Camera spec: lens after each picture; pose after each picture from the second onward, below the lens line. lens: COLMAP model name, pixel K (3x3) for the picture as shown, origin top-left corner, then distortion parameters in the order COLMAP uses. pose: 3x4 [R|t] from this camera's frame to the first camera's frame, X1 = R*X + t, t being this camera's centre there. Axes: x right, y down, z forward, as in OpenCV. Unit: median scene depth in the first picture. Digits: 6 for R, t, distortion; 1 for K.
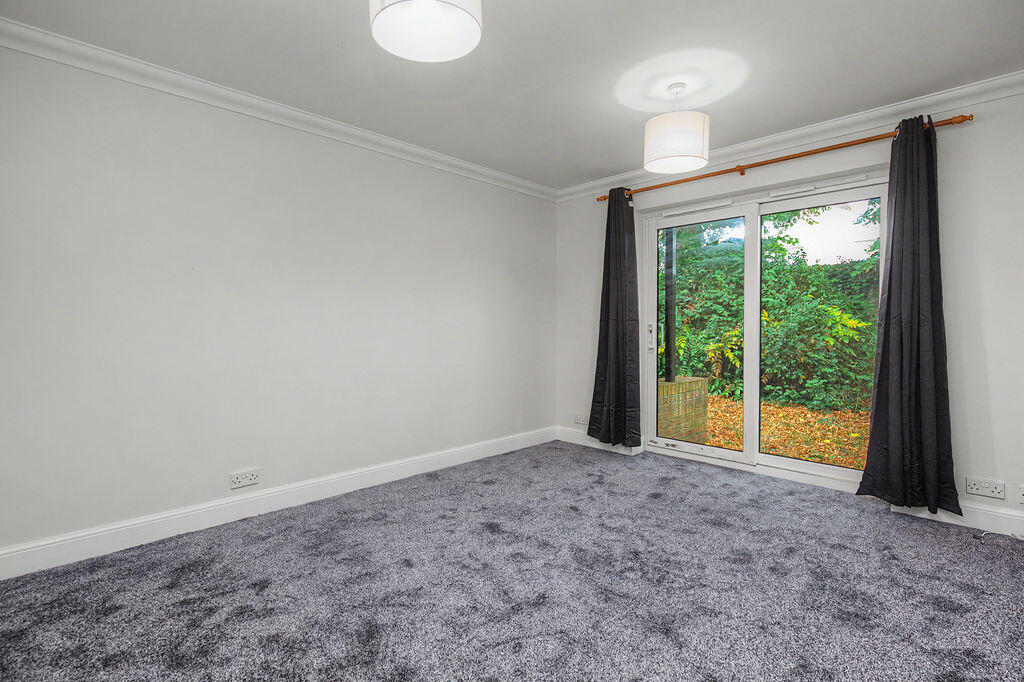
lens RADIAL K [[481.5, 0, 517.1], [0, 481.5, 339.0], [0, 0, 1]] dist [-0.000470, 0.000035]
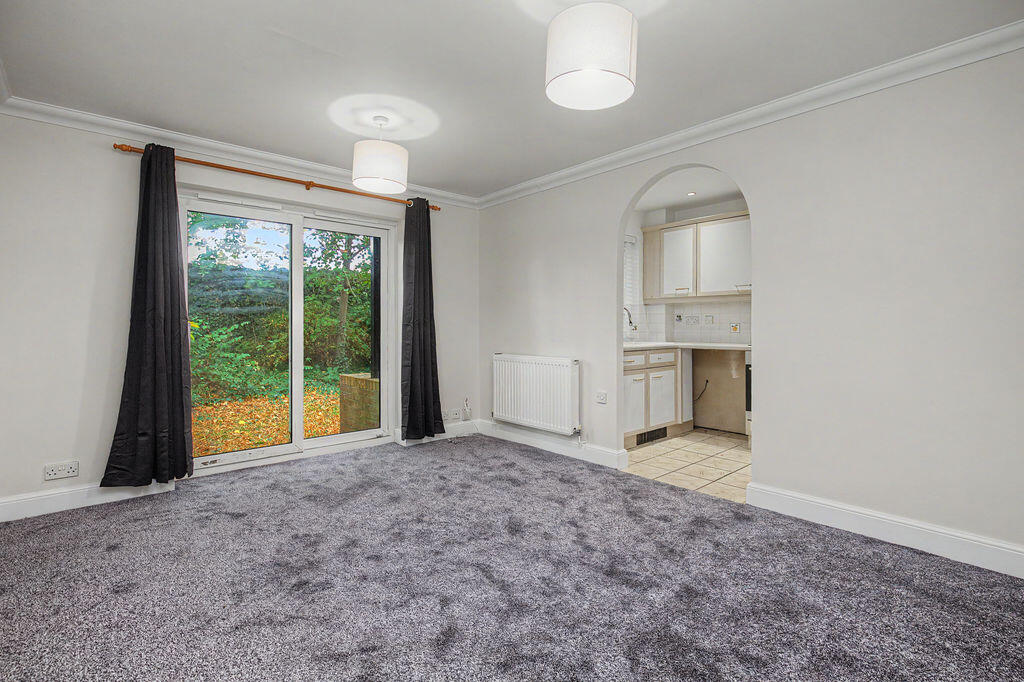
lens RADIAL K [[471.2, 0, 511.0], [0, 471.2, 332.1], [0, 0, 1]] dist [-0.000078, -0.000005]
pose [[0.073537, -0.012593, 0.997213, -0.590545], [0.027054, 0.999577, 0.010628, -0.012025], [-0.996925, 0.026198, 0.073846, 0.465588]]
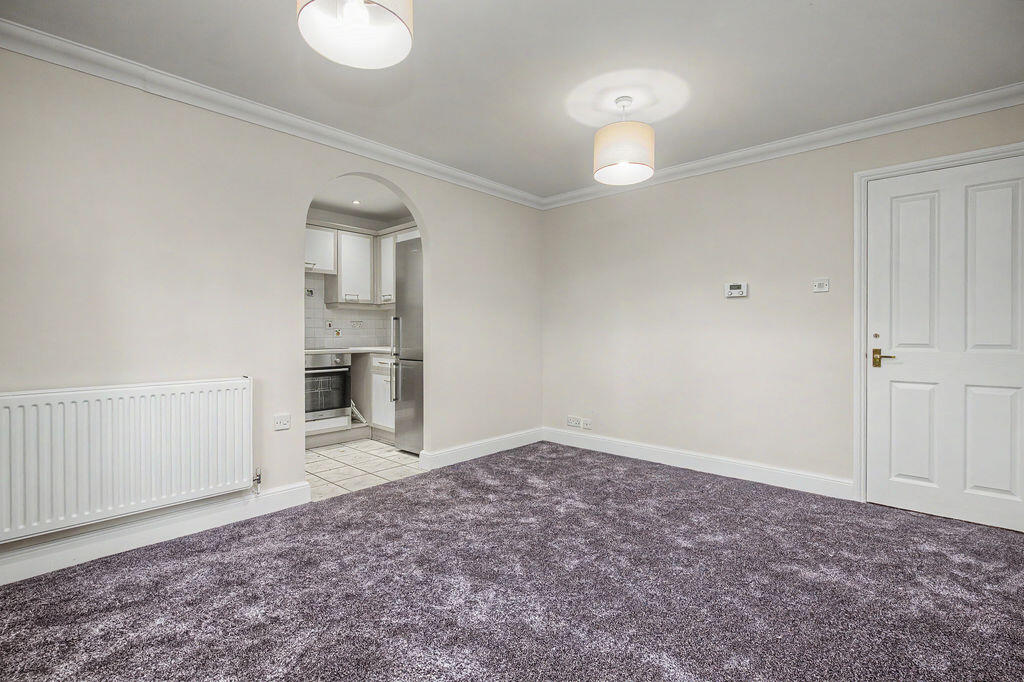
lens RADIAL K [[471.2, 0, 511.0], [0, 471.2, 332.1], [0, 0, 1]] dist [-0.000078, -0.000005]
pose [[-0.999324, -0.003576, -0.036593, 0.136978], [-0.004385, 0.999748, 0.022038, -0.024874], [0.036505, 0.022184, -0.999087, 1.198581]]
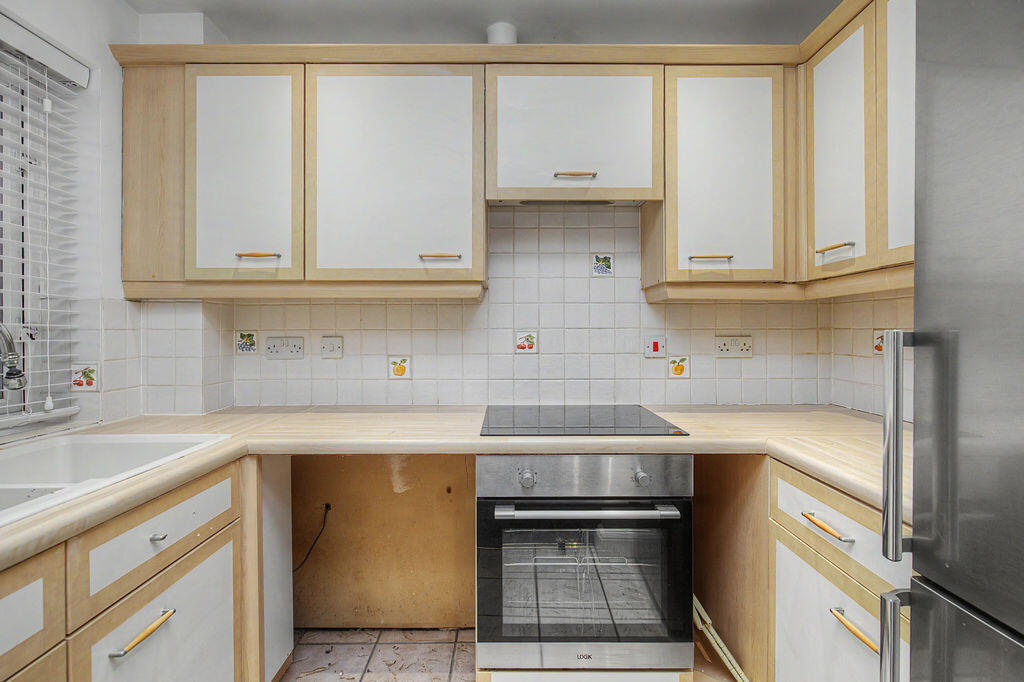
lens RADIAL K [[471.2, 0, 511.0], [0, 471.2, 332.1], [0, 0, 1]] dist [-0.000078, -0.000005]
pose [[-0.701629, -0.005540, 0.712521, 0.378152], [0.017524, 0.999533, 0.025027, -0.045201], [-0.712327, 0.030045, -0.701205, 0.198704]]
